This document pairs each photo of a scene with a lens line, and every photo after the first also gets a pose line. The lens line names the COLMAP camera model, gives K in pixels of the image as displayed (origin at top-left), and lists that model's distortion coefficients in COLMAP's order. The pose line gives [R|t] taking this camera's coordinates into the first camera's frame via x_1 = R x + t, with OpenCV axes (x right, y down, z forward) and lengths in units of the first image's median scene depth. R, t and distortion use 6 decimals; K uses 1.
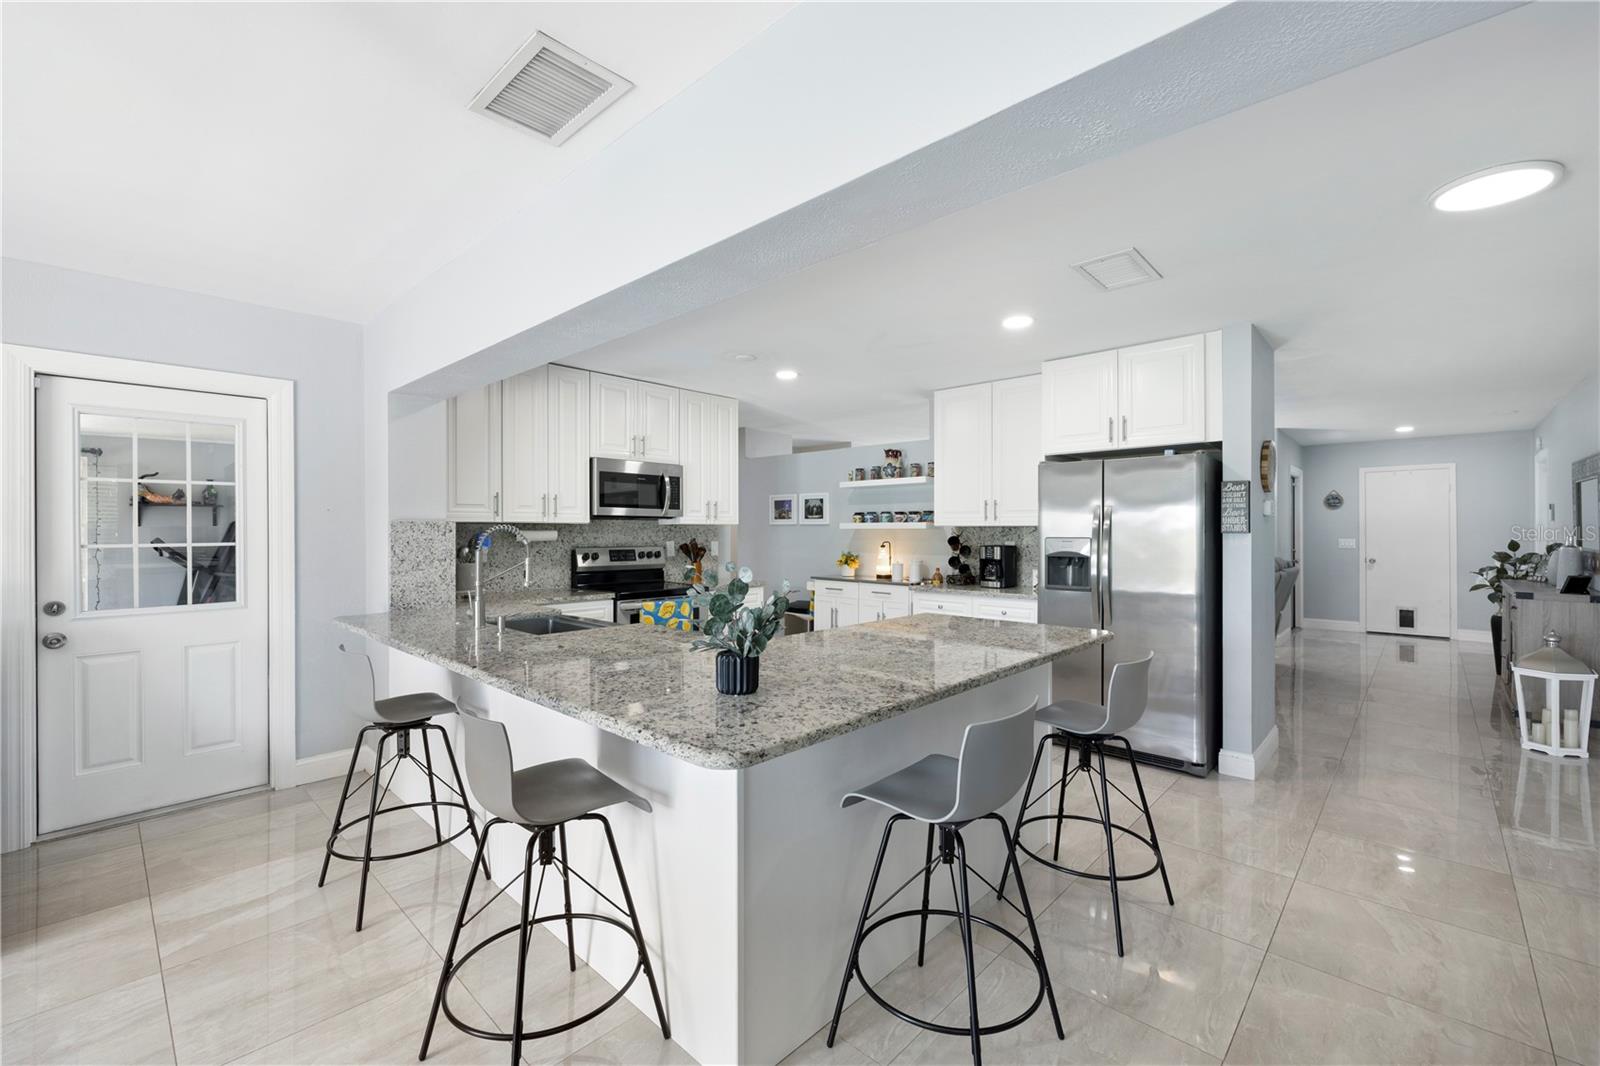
lens RADIAL K [[674.1, 0, 789.4], [0, 674.1, 531.5], [0, 0, 1]] dist [0.001724, 0.000299]
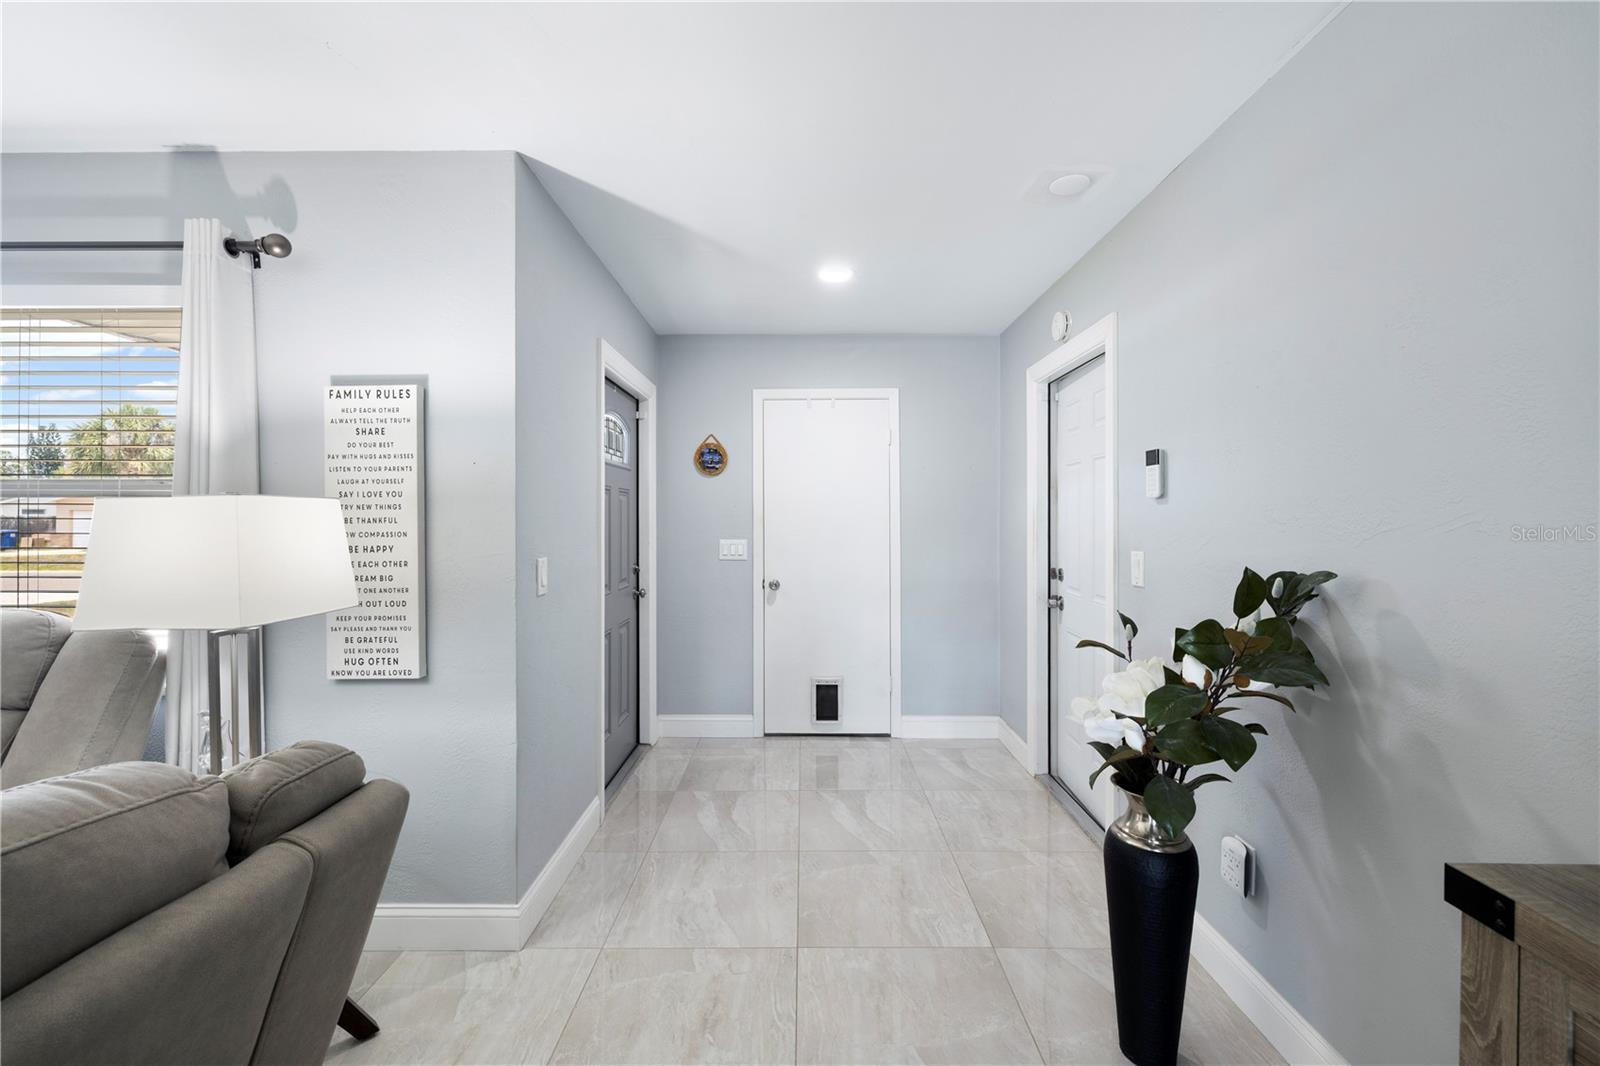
lens RADIAL K [[673.2, 0, 799.9], [0, 673.2, 517.4], [0, 0, 1]] dist [-0.000705, -0.000168]
pose [[0.731553, 0.000245, 0.681784, 0.573953], [0.000168, 1.000000, -0.000540, -0.004494], [-0.681784, 0.000509, 0.731553, 0.664070]]
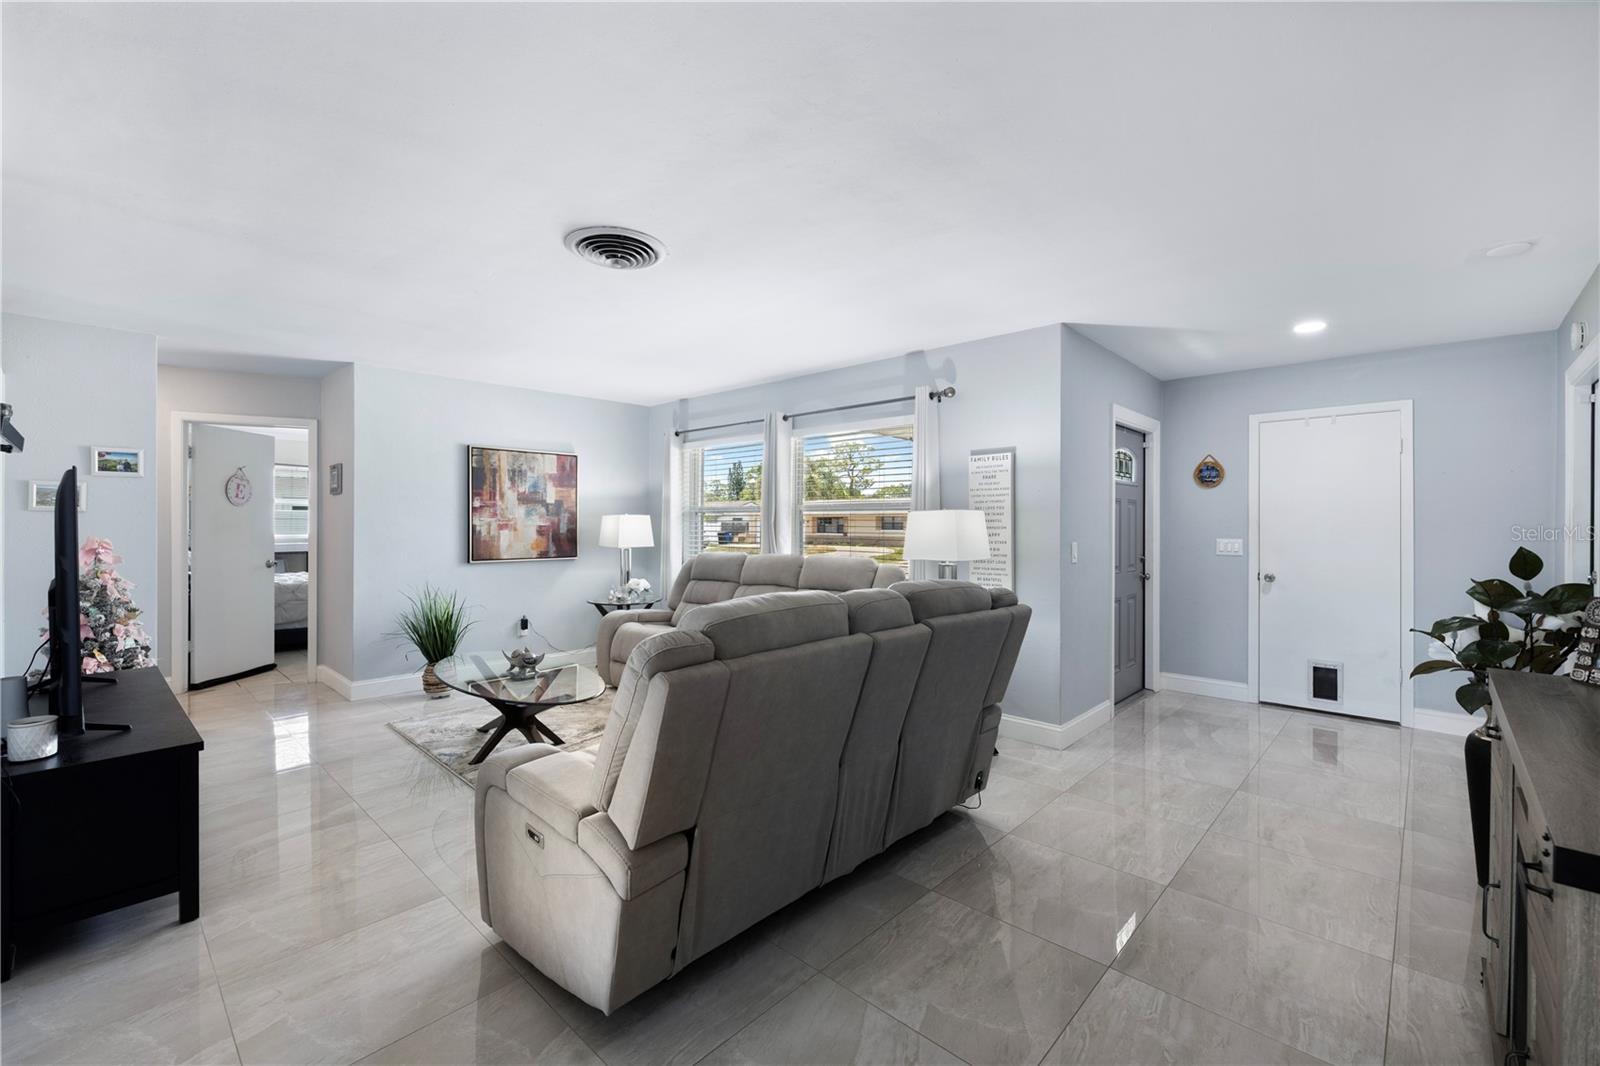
lens RADIAL K [[666.8, 0, 797.6], [0, 666.8, 527.3], [0, 0, 1]] dist [0.002523, 0.000401]
pose [[0.999995, 0.003199, -0.000410, 0.484709], [-0.003197, 0.999982, 0.005113, -0.000796], [0.000427, -0.005112, 0.999987, 0.455137]]
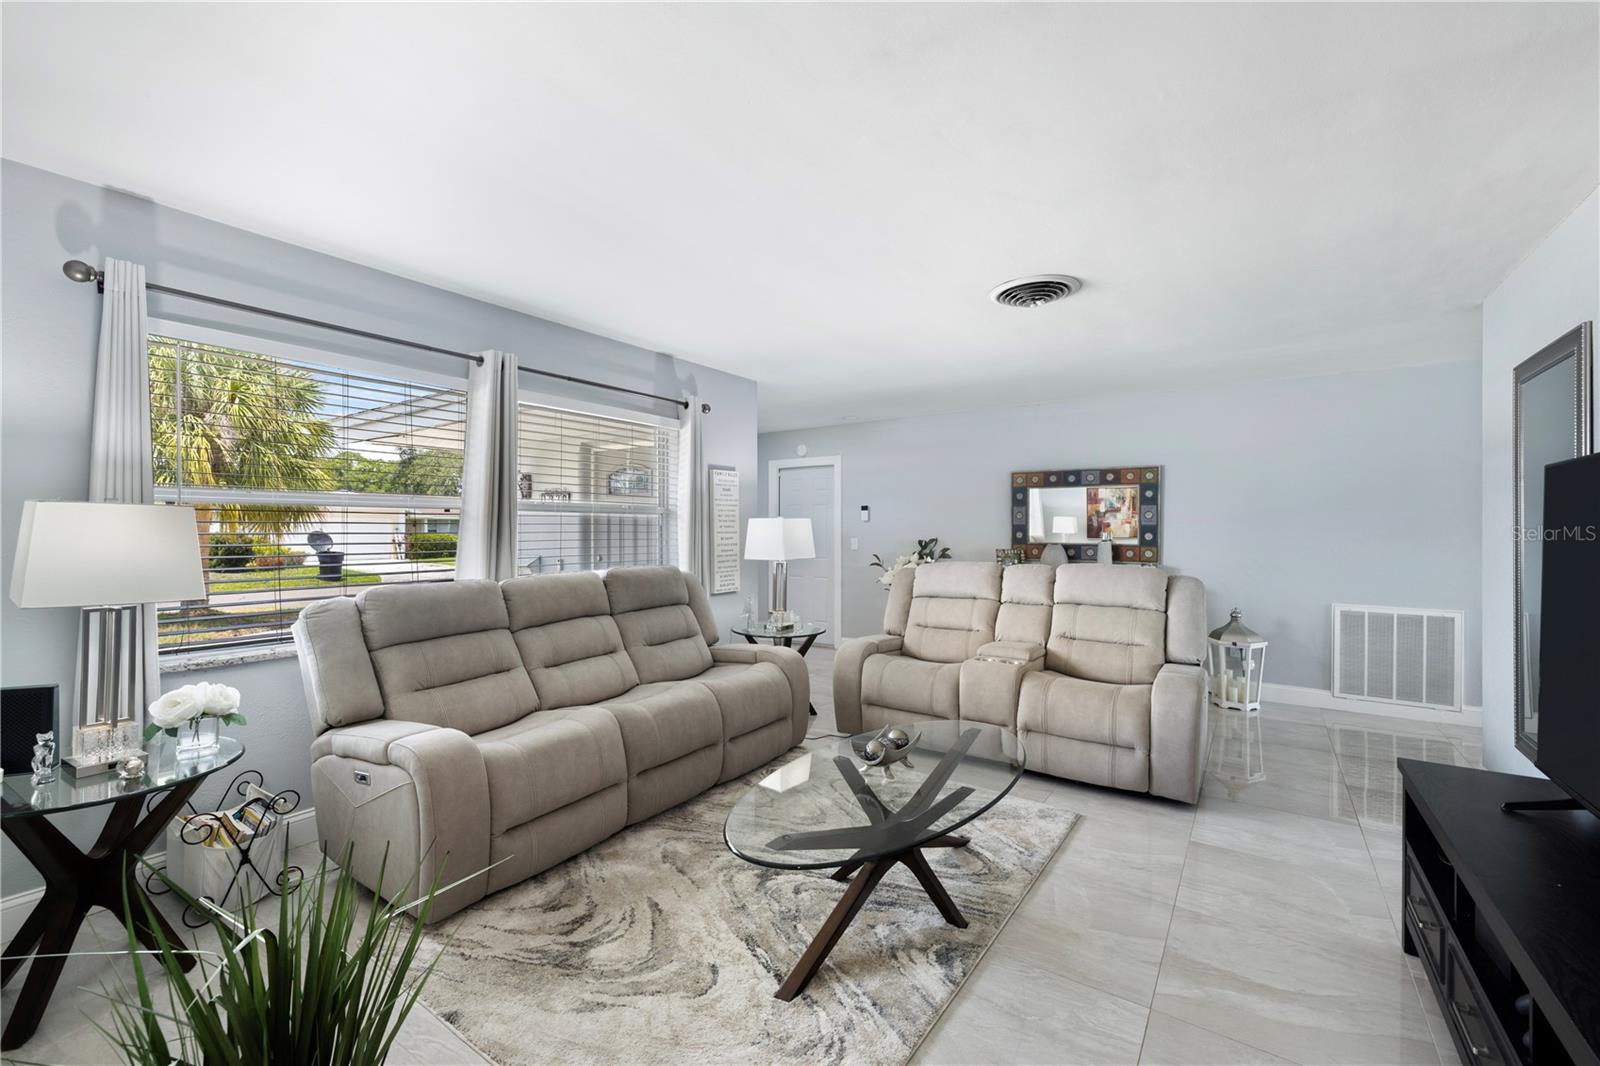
lens RADIAL K [[666.8, 0, 797.6], [0, 666.8, 527.3], [0, 0, 1]] dist [0.002523, 0.000401]
pose [[-0.149590, 0.007983, 0.988716, 0.038075], [0.004621, 0.999962, -0.007374, 0.001614], [-0.988737, 0.003465, -0.149621, 0.974832]]
